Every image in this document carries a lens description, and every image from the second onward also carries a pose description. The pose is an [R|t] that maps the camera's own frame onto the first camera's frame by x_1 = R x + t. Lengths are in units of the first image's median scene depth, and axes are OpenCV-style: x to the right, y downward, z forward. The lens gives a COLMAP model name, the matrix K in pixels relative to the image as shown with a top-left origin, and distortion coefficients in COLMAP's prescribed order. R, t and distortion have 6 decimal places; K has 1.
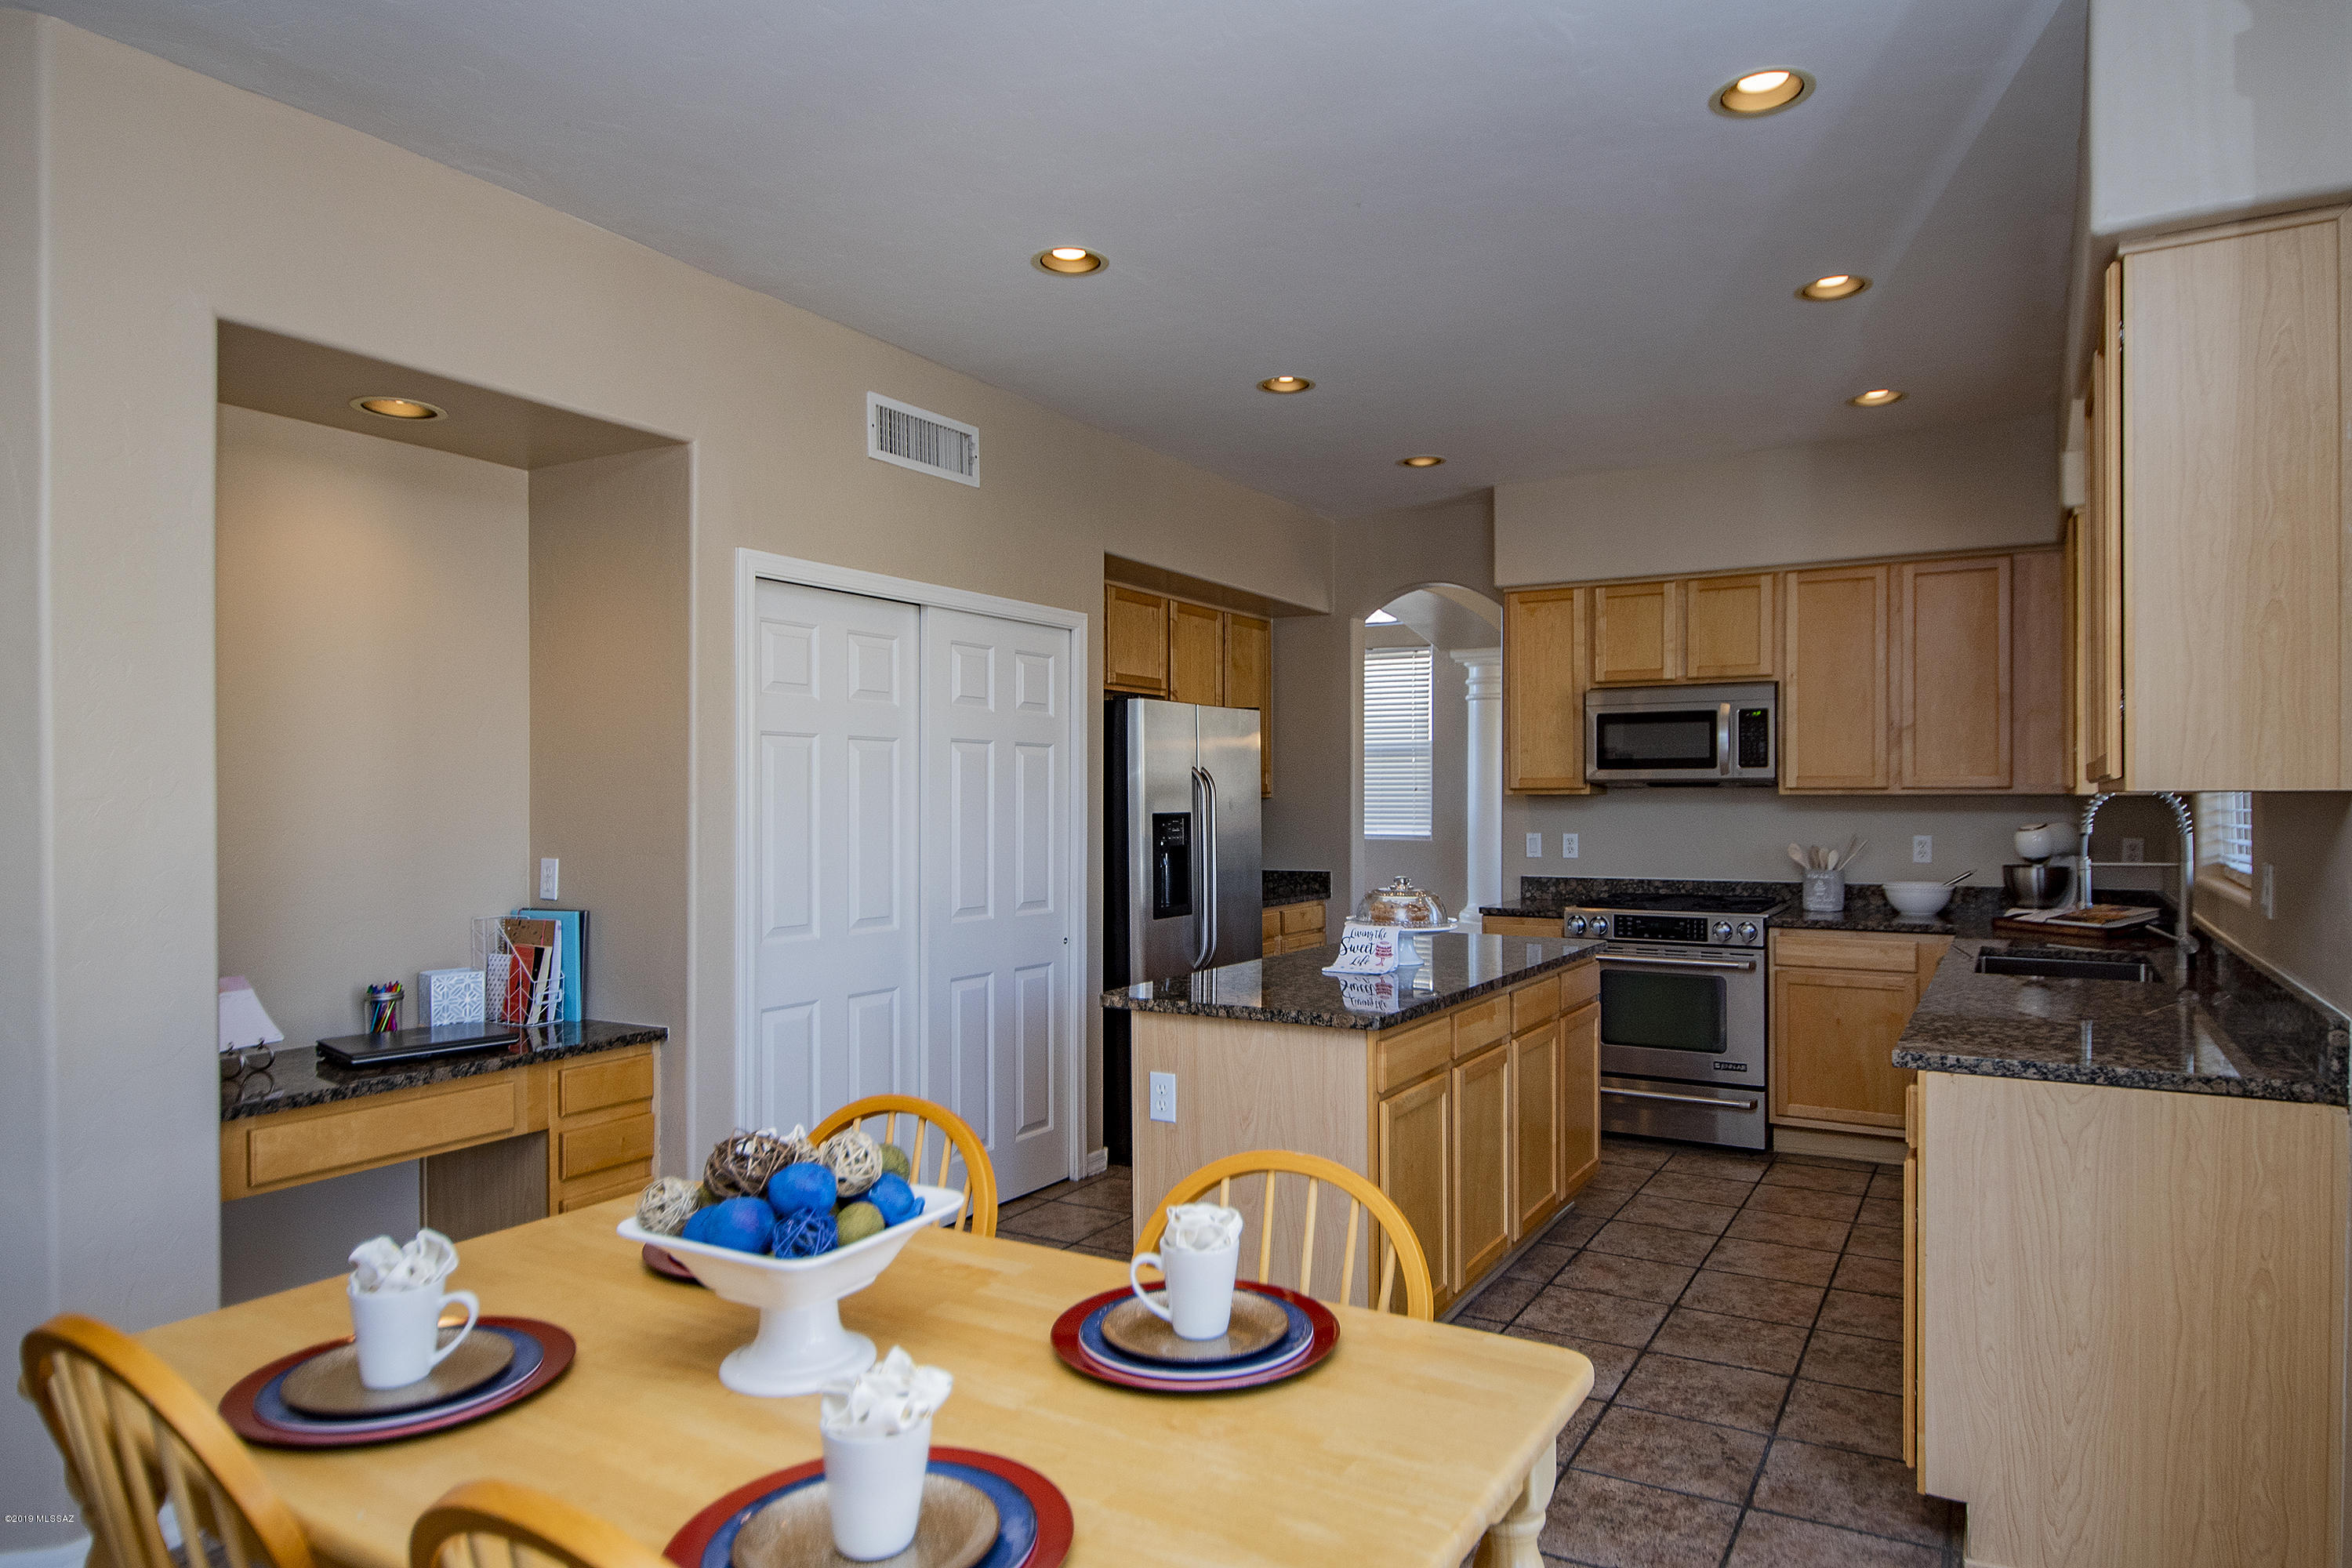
lens RADIAL K [[1402.5, 0, 1200.2], [0, 1402.5, 812.4], [0, 0, 1]] dist [0.009763, -0.000126]
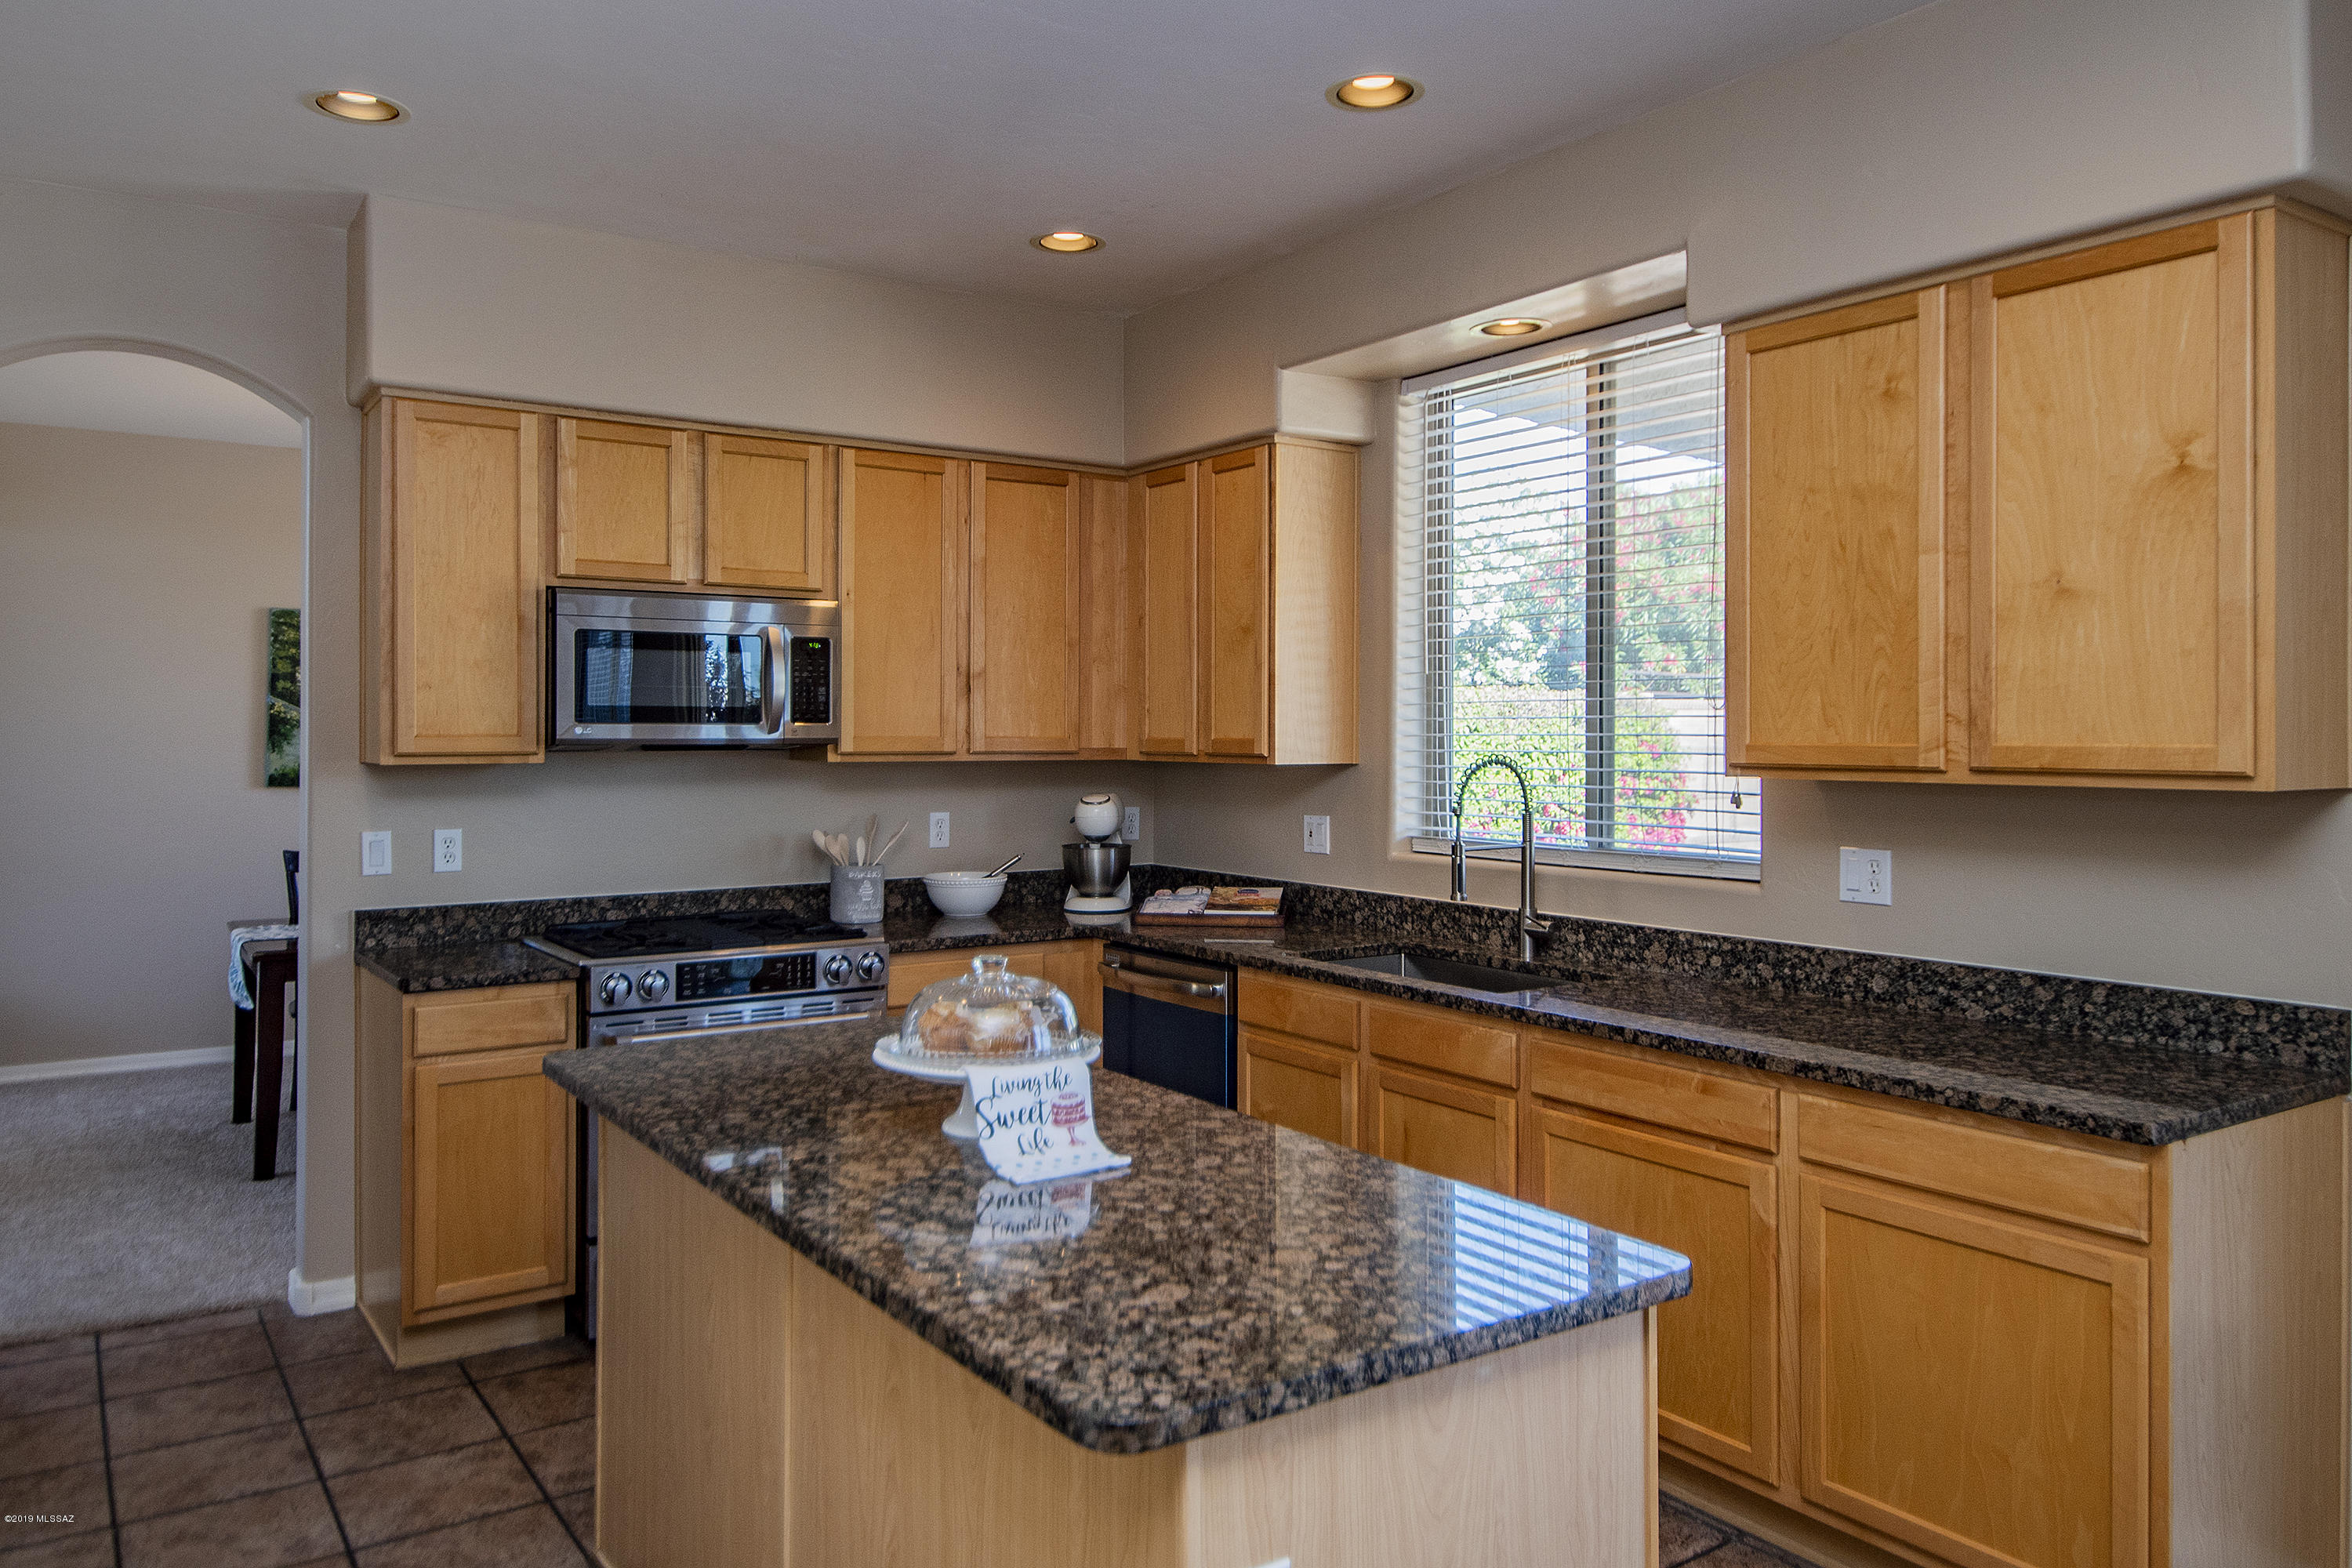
lens RADIAL K [[1647.8, 0, 1198.7], [0, 1647.8, 719.9], [0, 0, 1]] dist [0.001650, -0.002529]
pose [[0.422363, 0.008961, 0.906383, -0.254165], [0.007231, 0.999886, -0.013255, -0.021461], [-0.906398, 0.012153, 0.422250, 0.490259]]
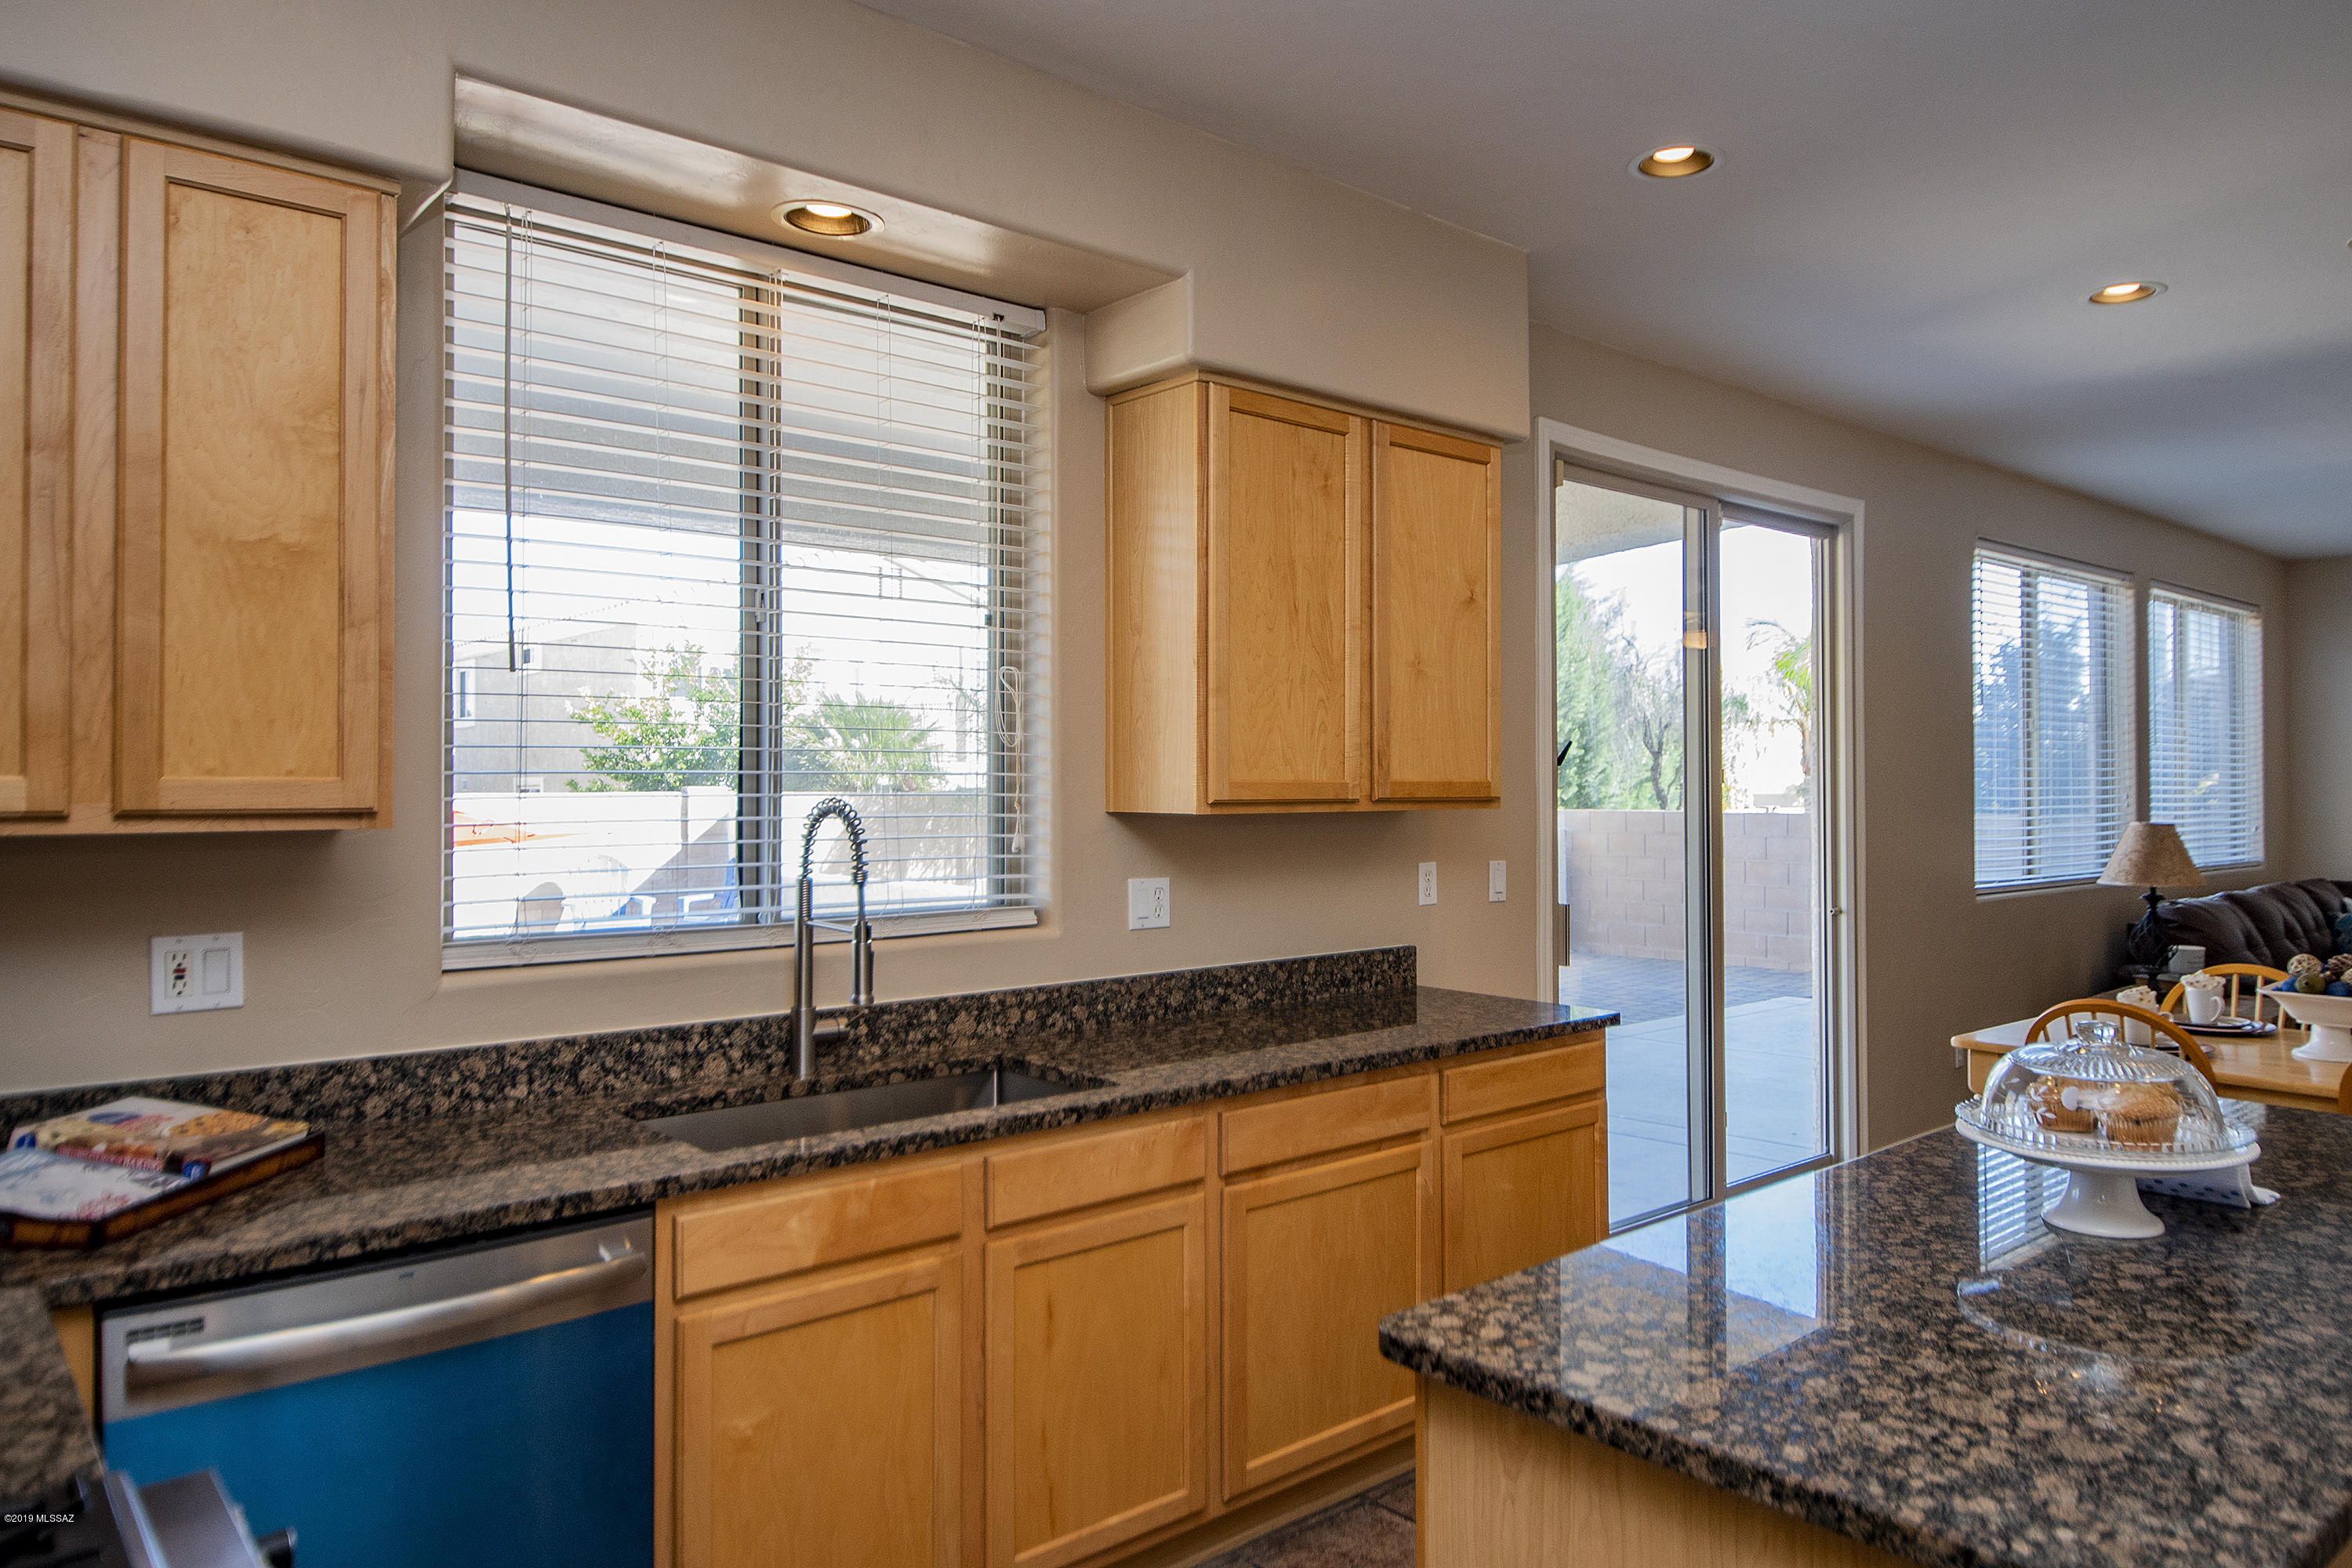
lens RADIAL K [[1541.8, 0, 1194.9], [0, 1541.8, 773.9], [0, 0, 1]] dist [0.011726, -0.009771]
pose [[-0.948160, 0.004951, 0.317756, 0.188613], [0.006236, 0.999976, 0.003029, -0.023824], [-0.317733, 0.004854, -0.948168, 1.106193]]
